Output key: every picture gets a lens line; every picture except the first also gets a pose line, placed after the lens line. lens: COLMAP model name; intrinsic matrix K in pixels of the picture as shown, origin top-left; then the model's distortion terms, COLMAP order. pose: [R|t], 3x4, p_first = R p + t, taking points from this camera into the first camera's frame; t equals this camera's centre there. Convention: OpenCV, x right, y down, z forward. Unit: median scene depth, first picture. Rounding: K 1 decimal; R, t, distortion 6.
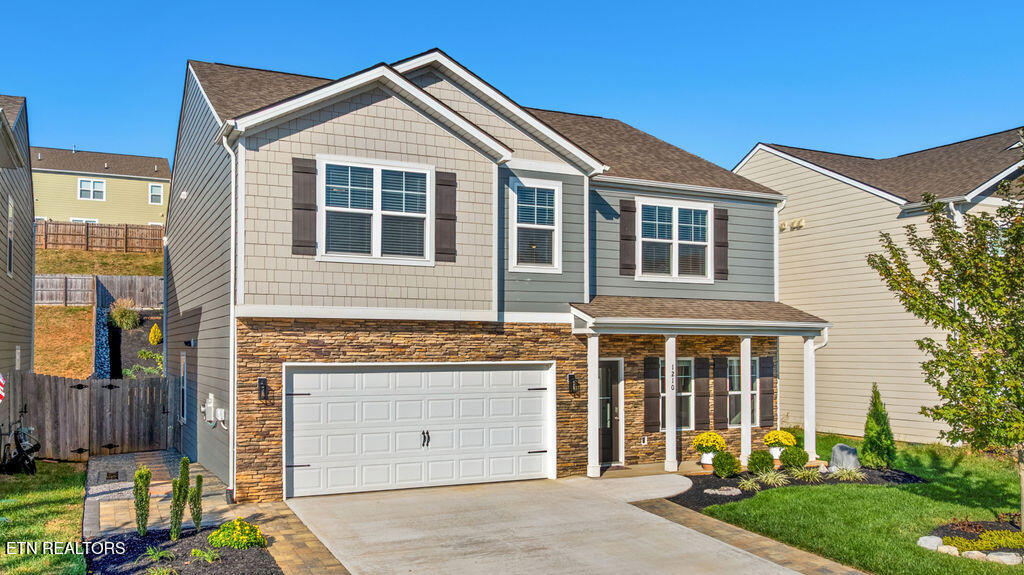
lens RADIAL K [[847.0, 0, 500.5], [0, 847.0, 333.1], [0, 0, 1]] dist [-0.017155, -0.004049]
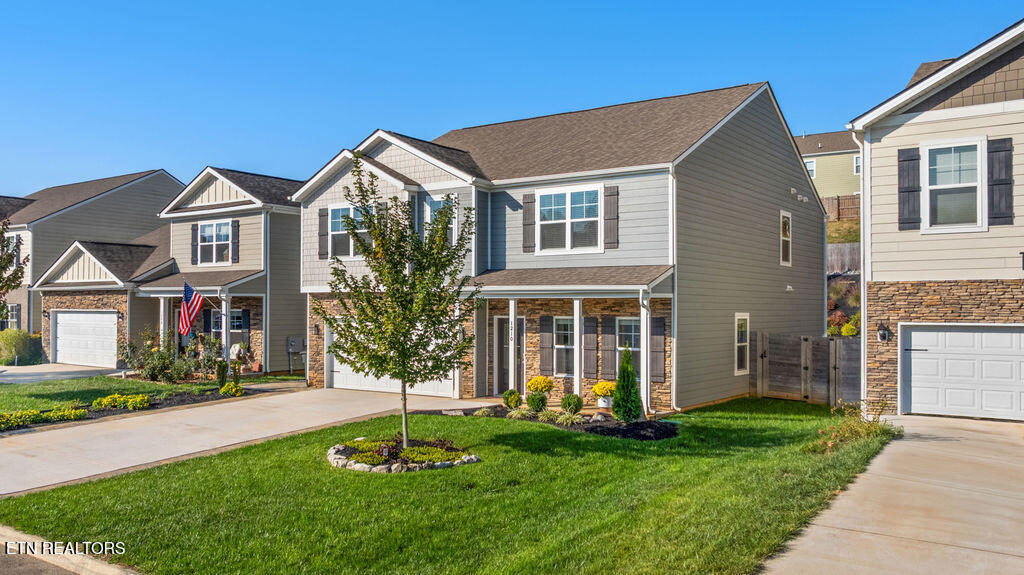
lens RADIAL K [[847.0, 0, 514.3], [0, 847.0, 291.2], [0, 0, 1]] dist [-0.017155, -0.004049]
pose [[0.484358, -0.015245, -0.874737, 1.436906], [0.017548, 0.999816, -0.007708, 0.000750], [0.874694, -0.011616, 0.484536, 0.401036]]
